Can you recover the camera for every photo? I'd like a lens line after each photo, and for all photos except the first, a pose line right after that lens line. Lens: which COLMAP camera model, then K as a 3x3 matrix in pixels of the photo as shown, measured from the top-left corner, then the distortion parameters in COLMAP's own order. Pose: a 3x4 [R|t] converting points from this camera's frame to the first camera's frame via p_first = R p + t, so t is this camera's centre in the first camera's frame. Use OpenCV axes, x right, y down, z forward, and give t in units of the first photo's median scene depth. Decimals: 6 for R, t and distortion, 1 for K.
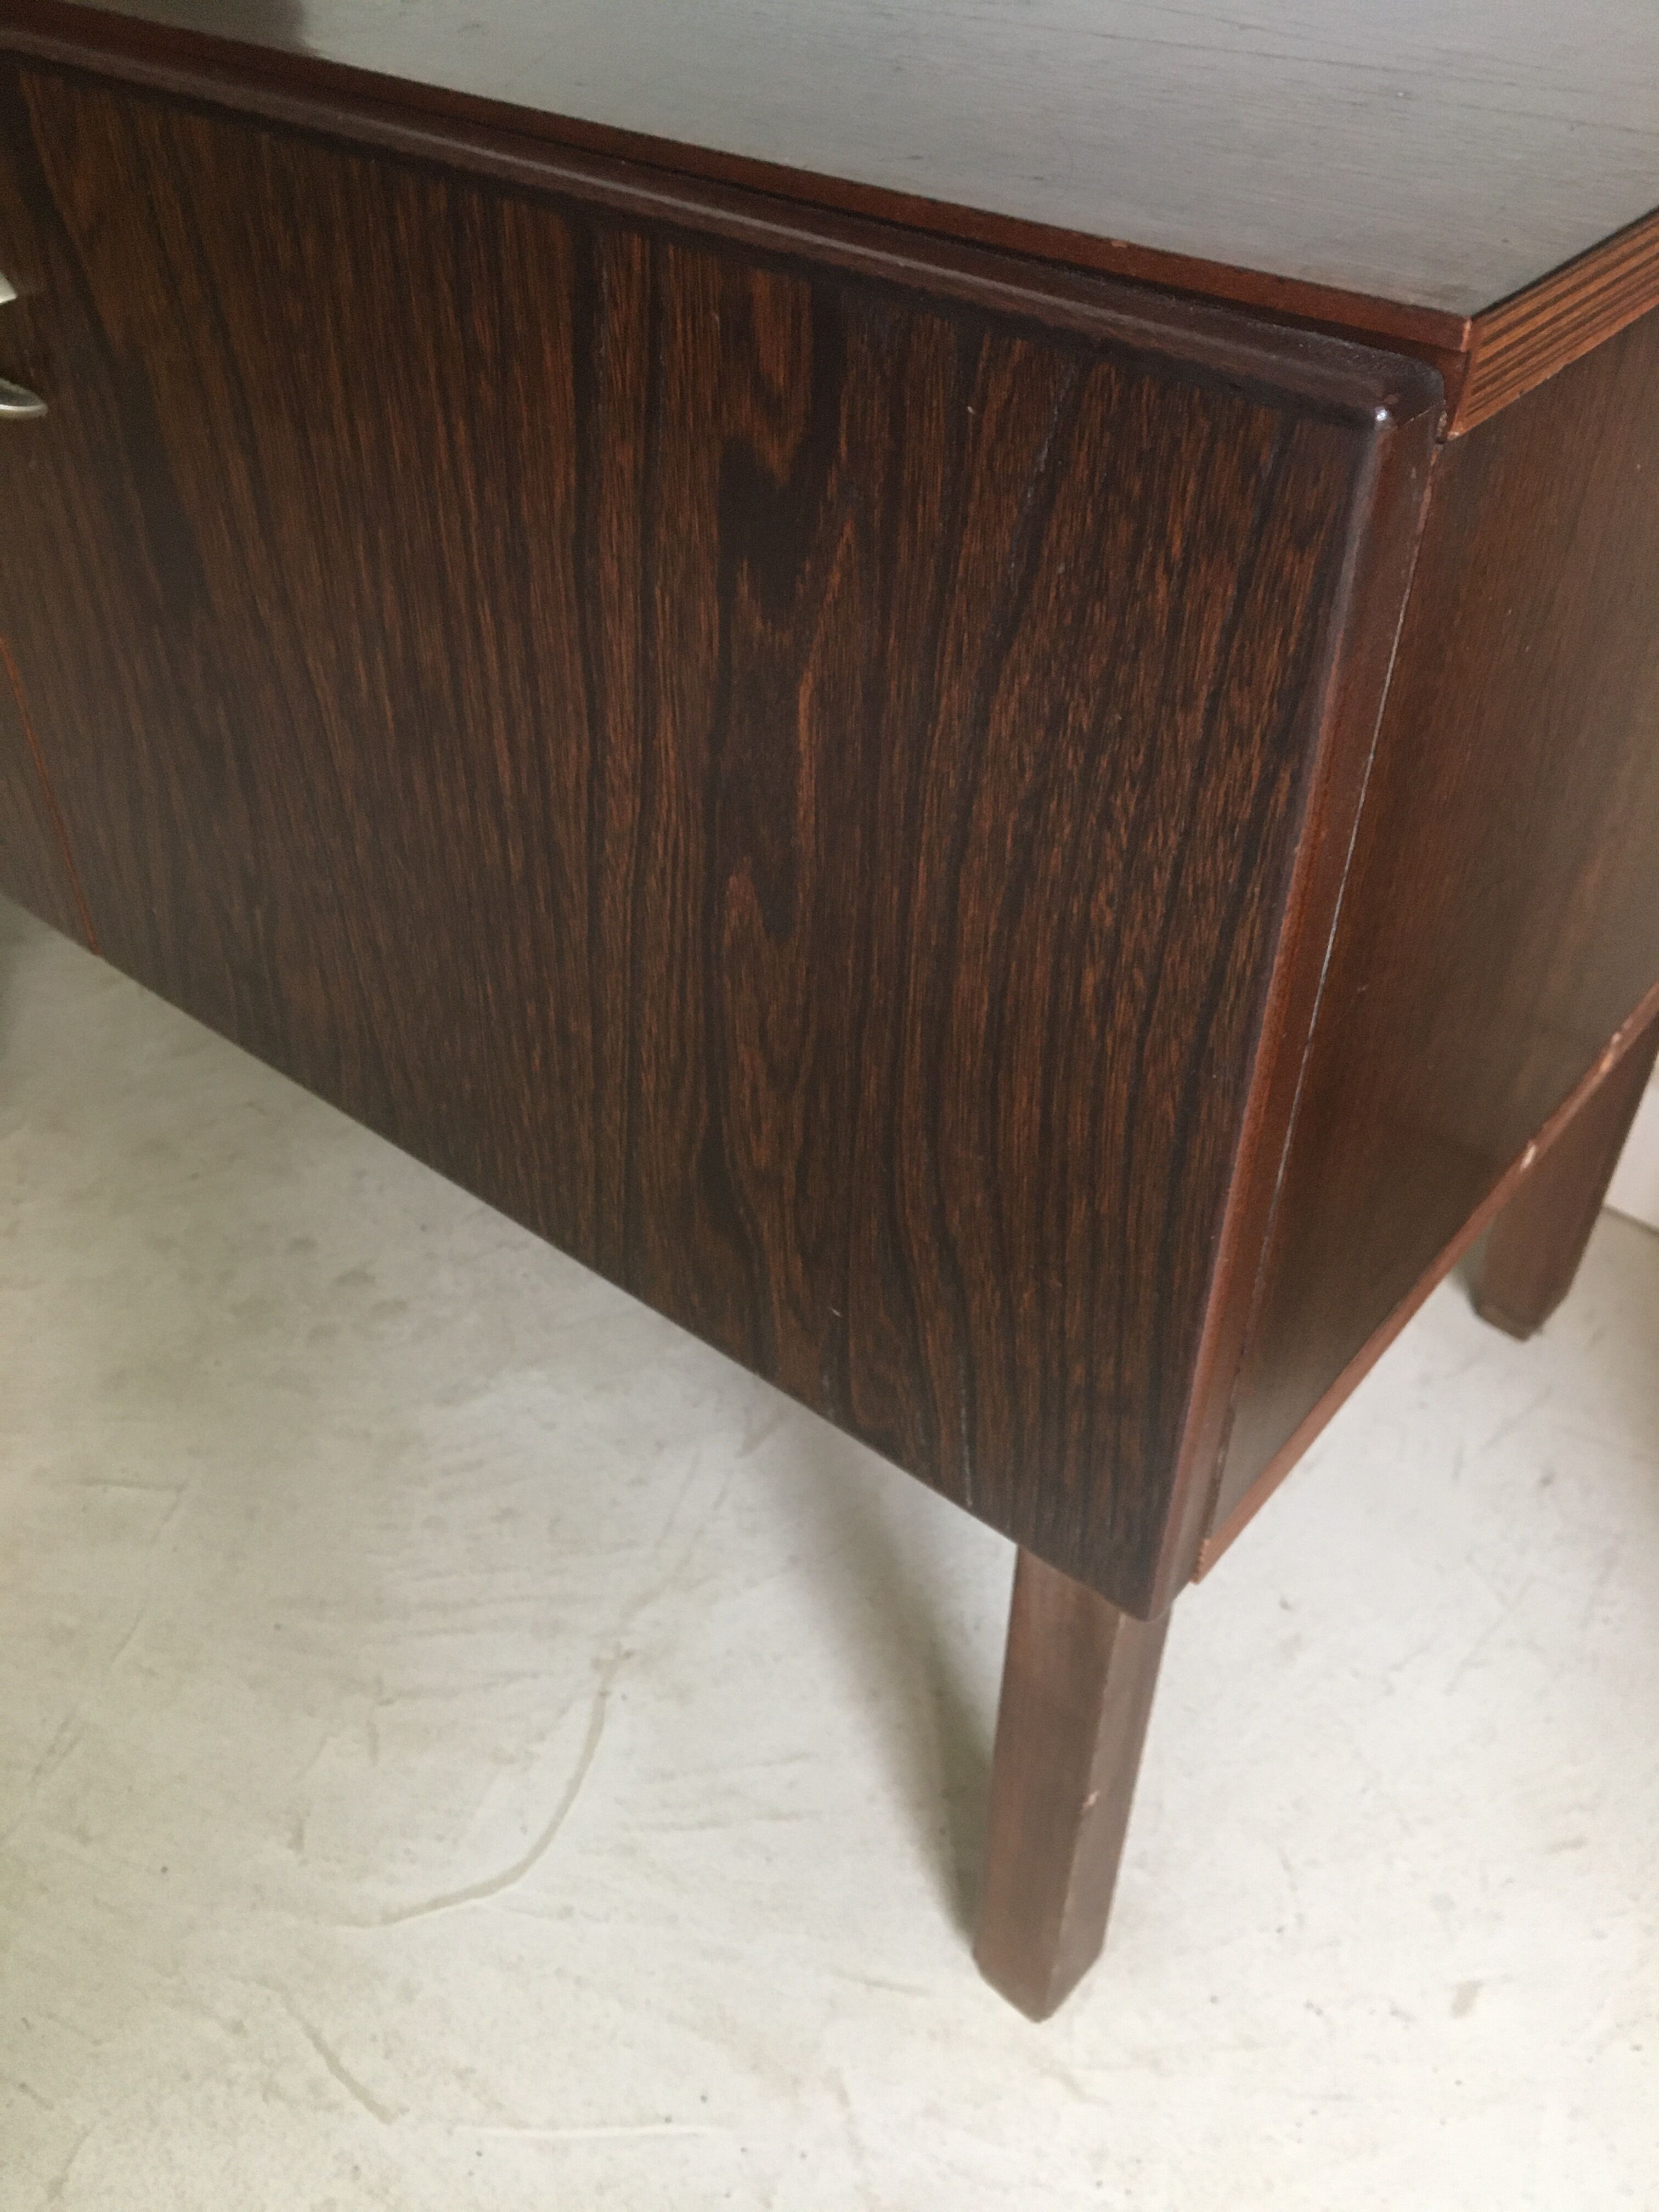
lens RADIAL K [[1896.3, 0, 835.7], [0, 1896.3, 1123.6], [0, 0, 1]] dist [0.063371, -0.093113]
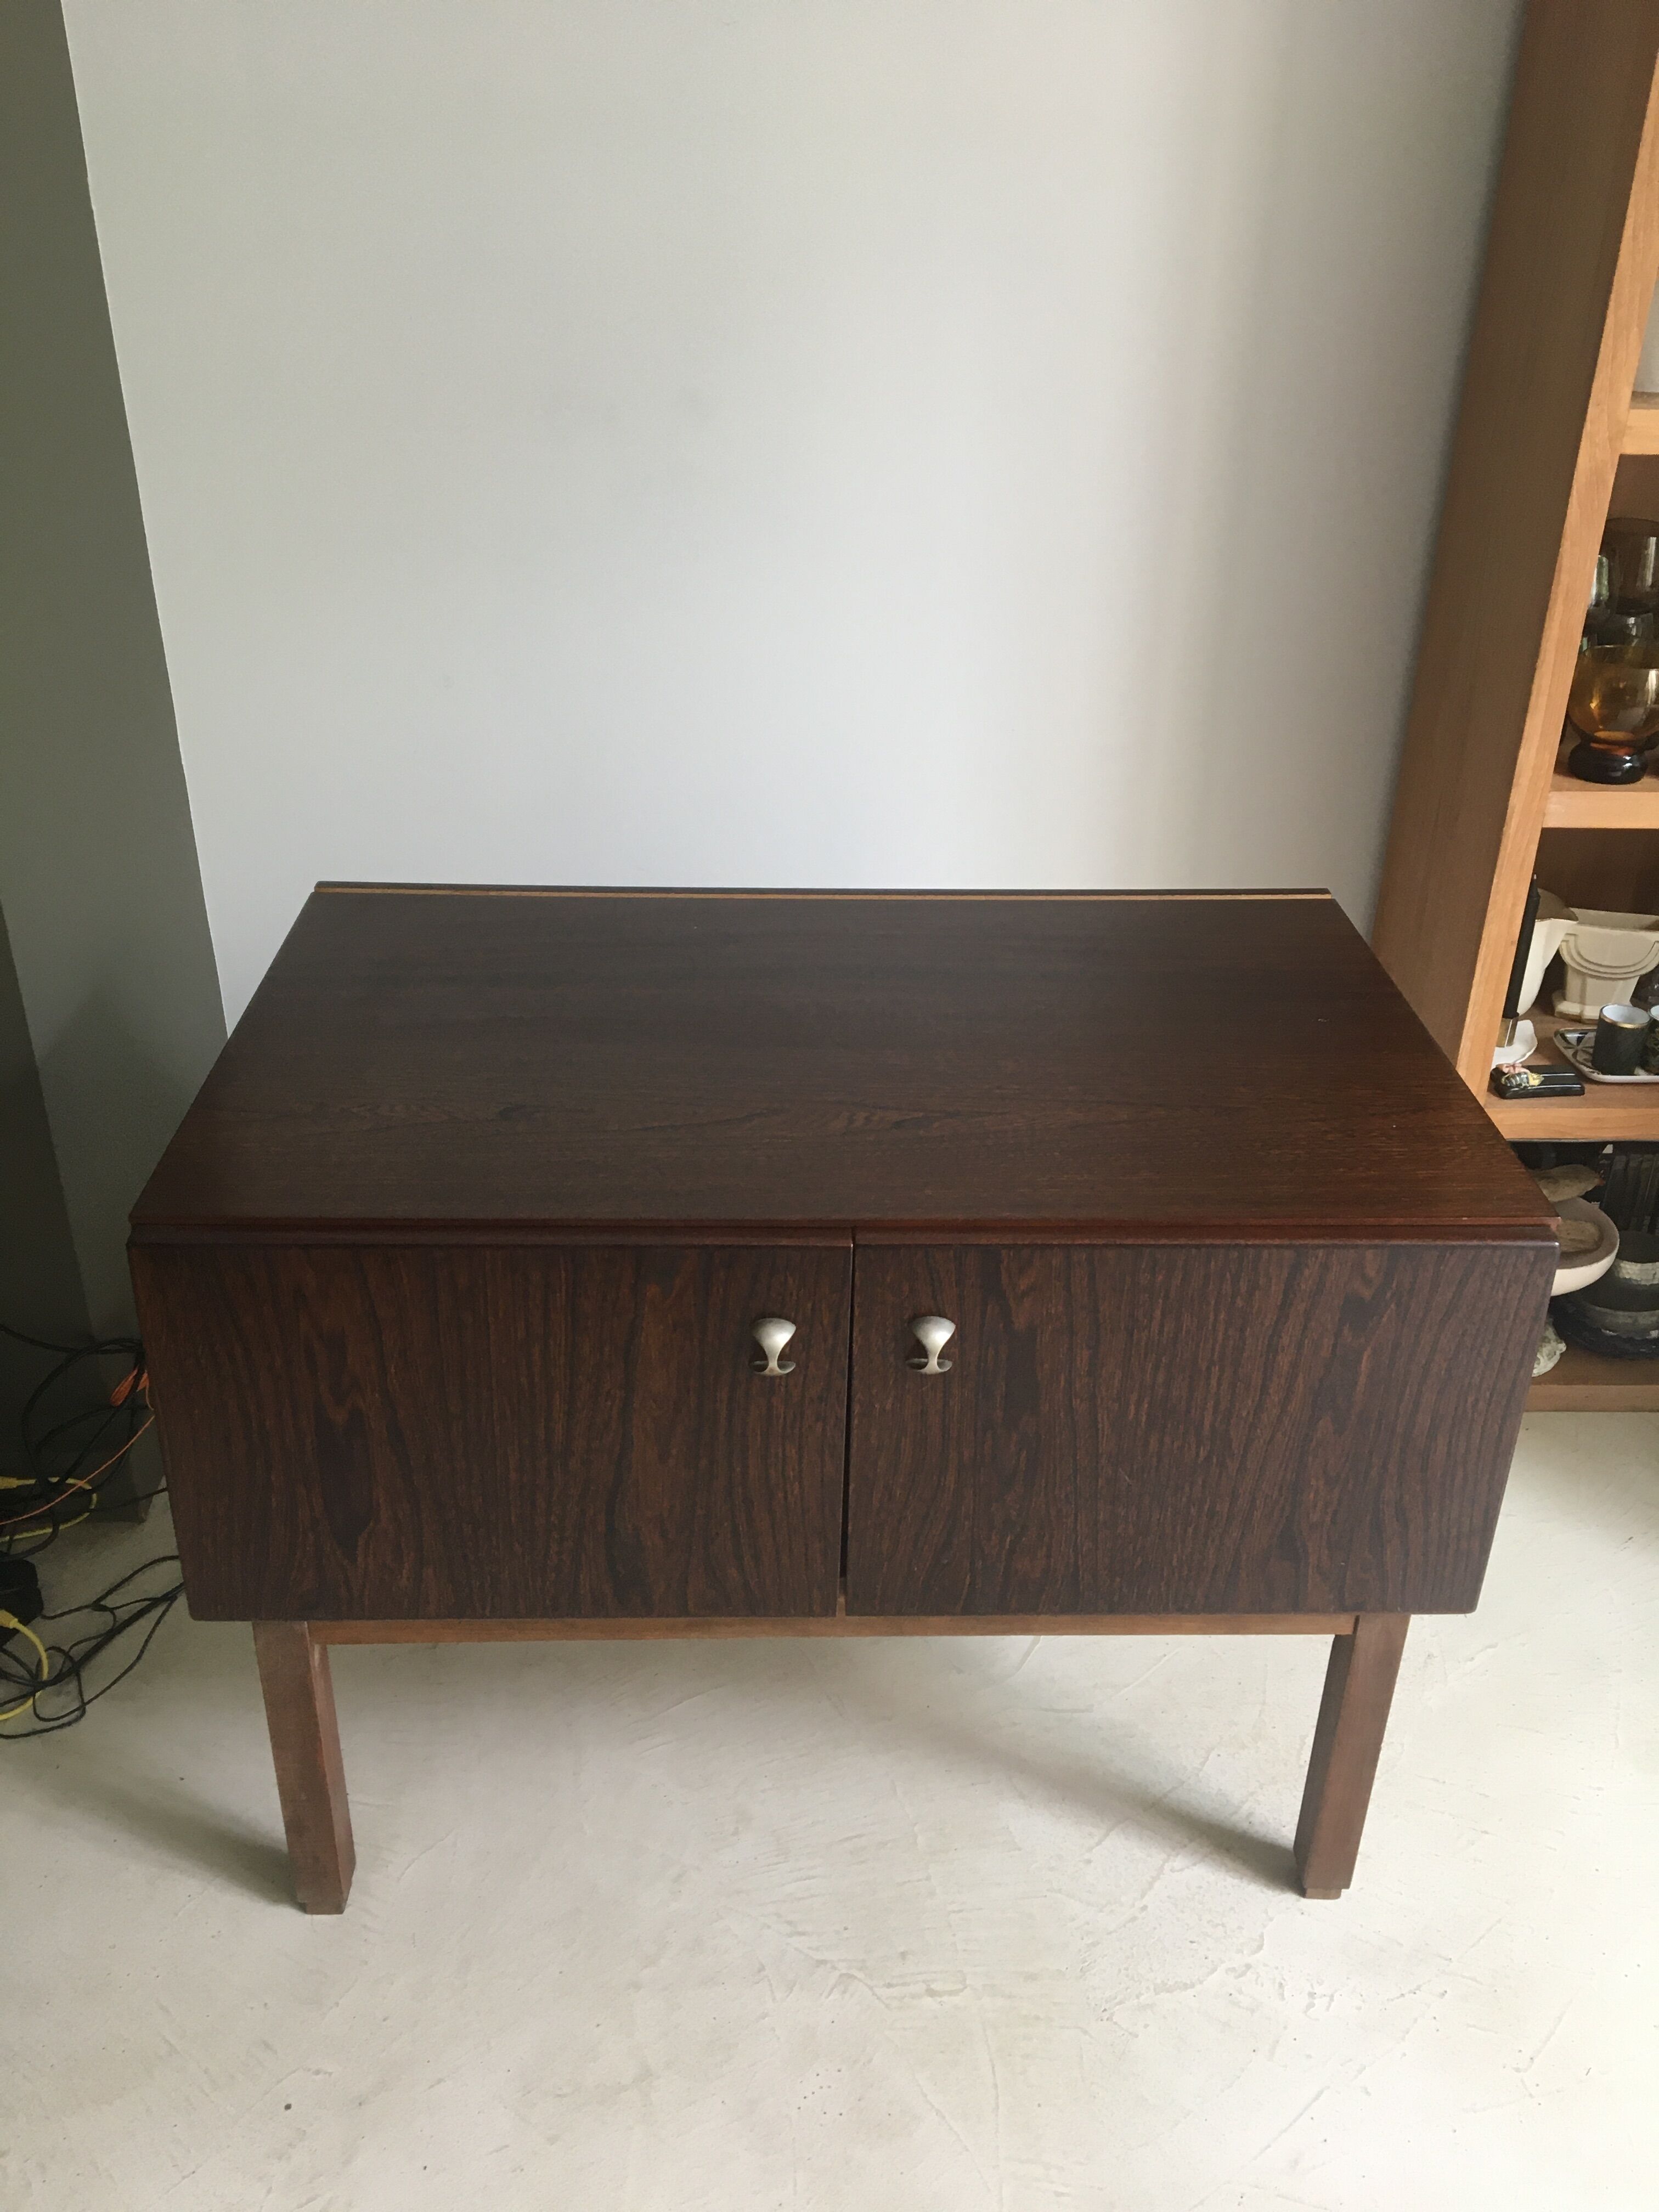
lens RADIAL K [[1896.3, 0, 810.8], [0, 1896.3, 1110.8], [0, 0, 1]] dist [0.063371, -0.093113]
pose [[0.758293, -0.299950, 0.578811, -2.380157], [0.420203, 0.903700, -0.082189, -0.701320], [-0.498419, 0.305542, 0.811309, -1.218737]]
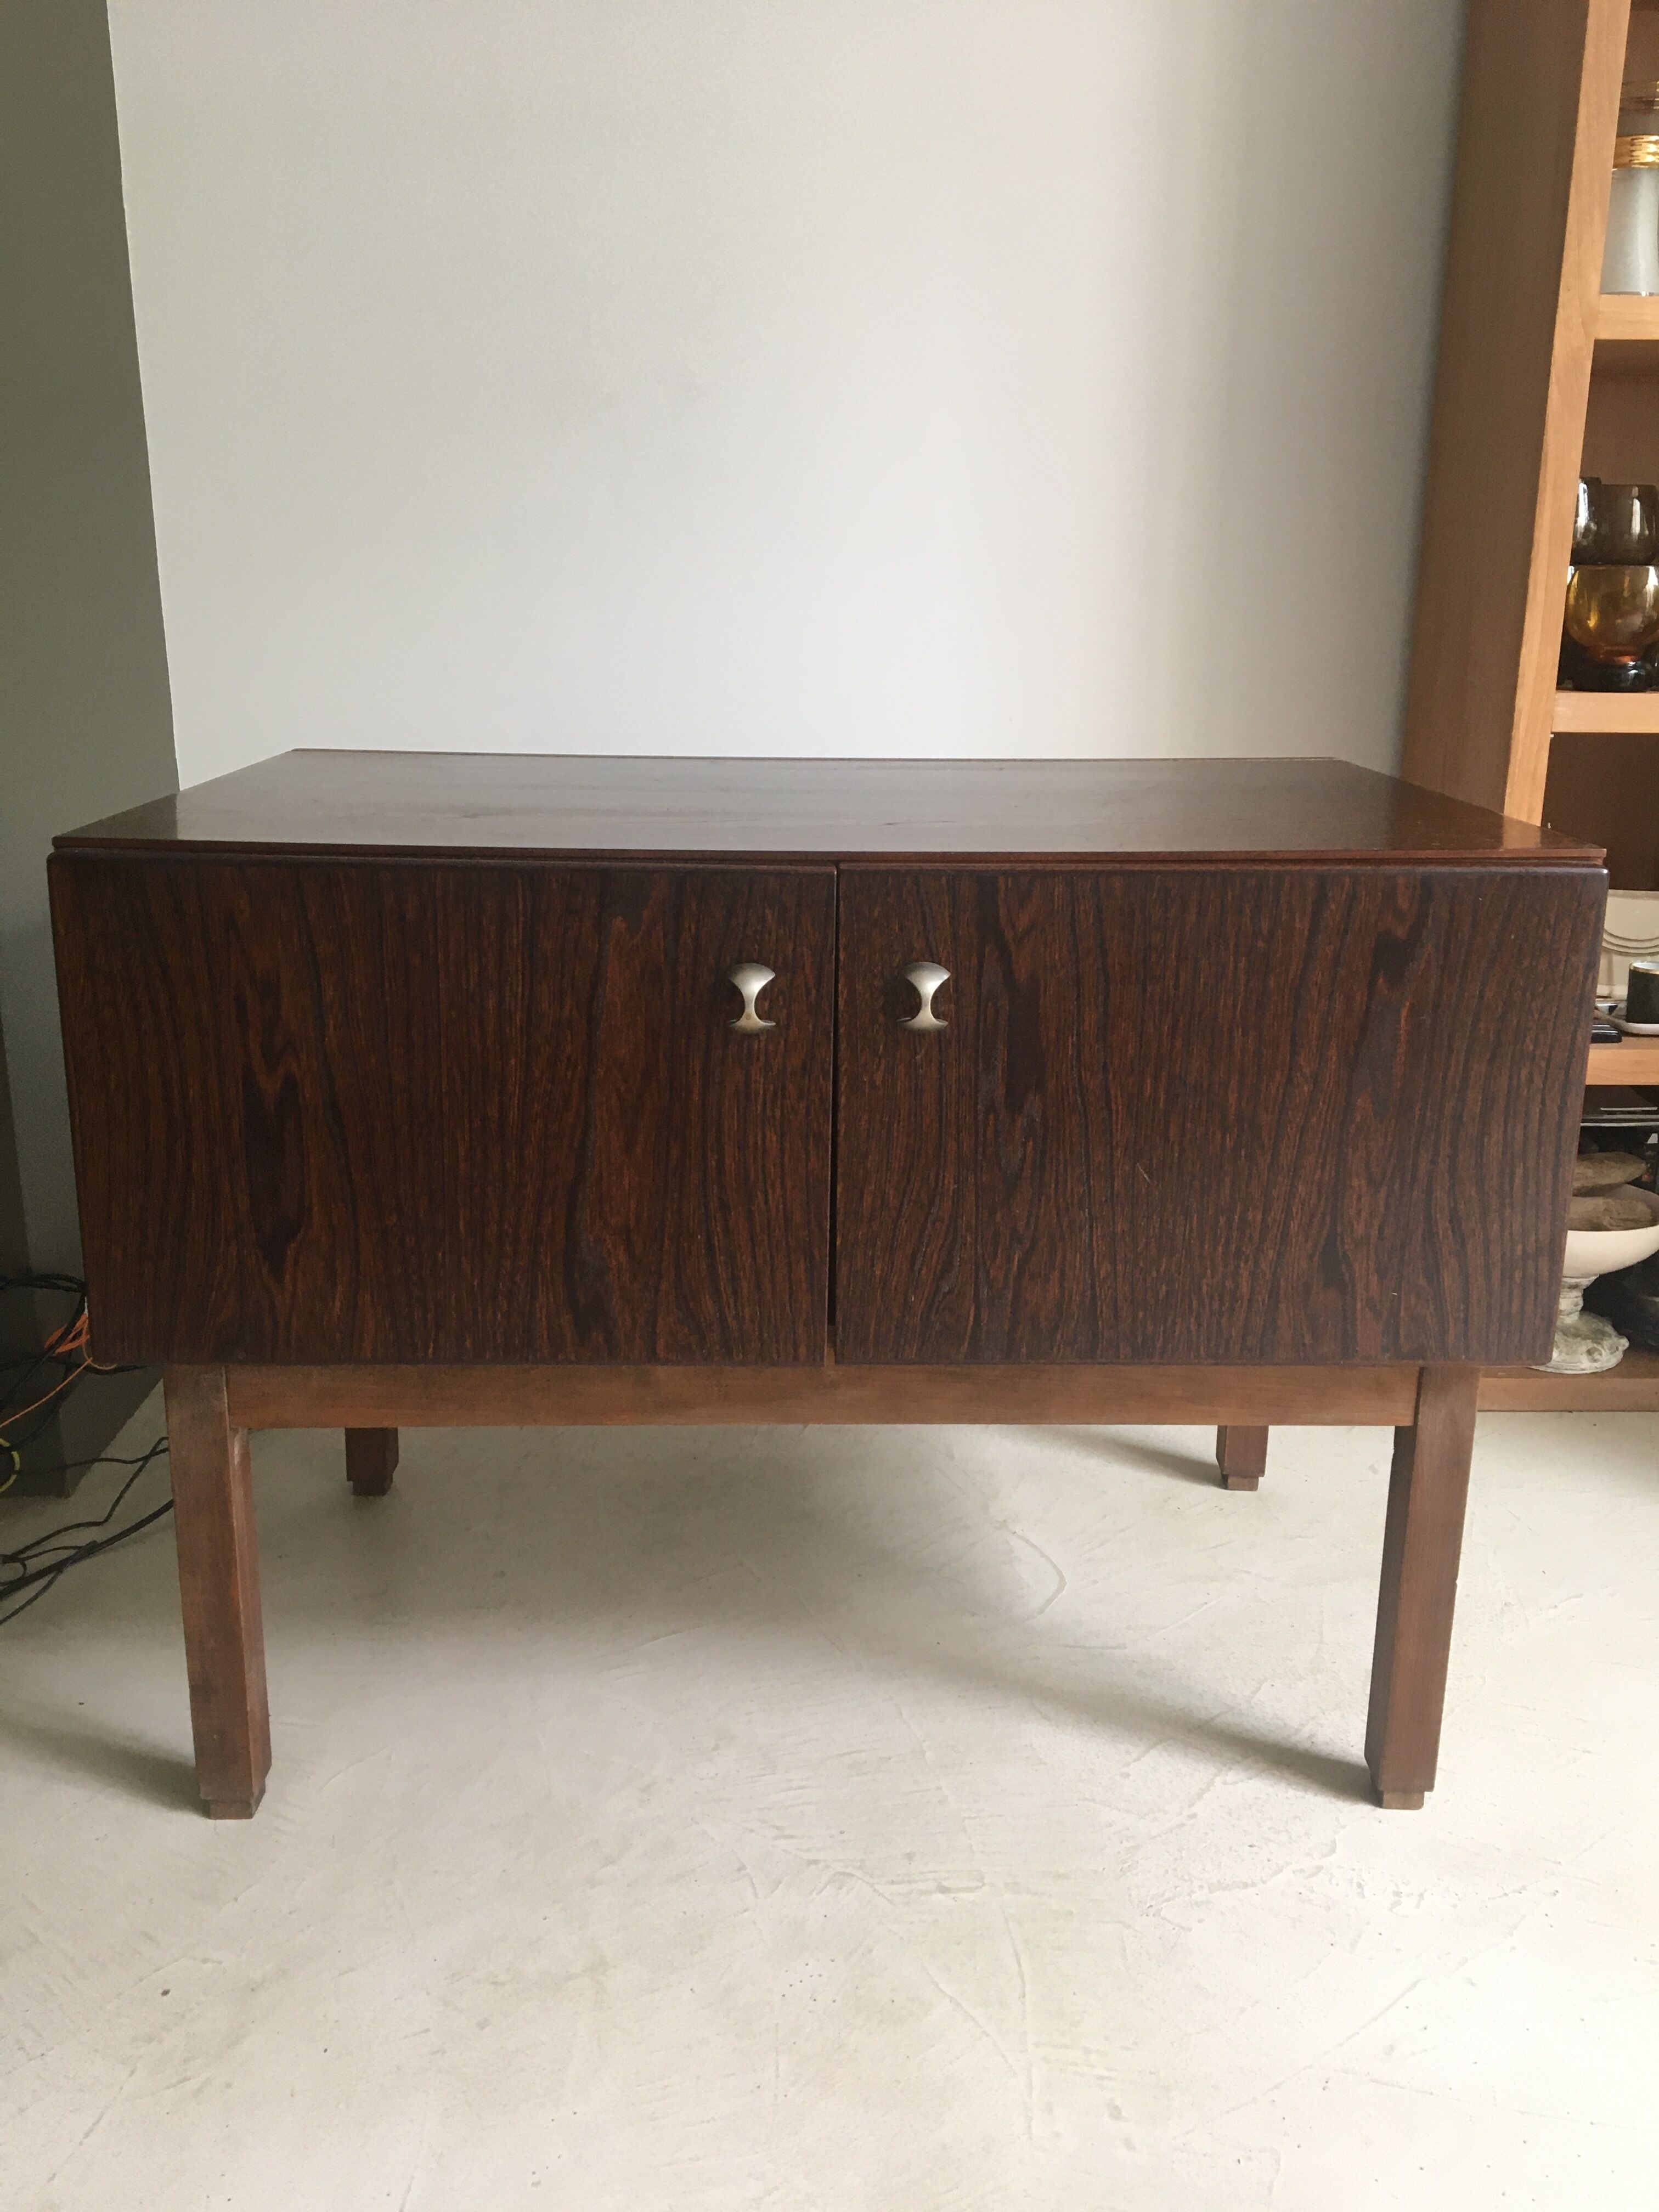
lens RADIAL K [[1896.3, 0, 816.6], [0, 1896.3, 1124.4], [0, 0, 1]] dist [0.063371, -0.093113]
pose [[0.761805, -0.167112, 0.625881, -2.467130], [0.422525, 0.860535, -0.284521, 0.358389], [-0.491046, 0.481200, 0.726168, -0.567691]]
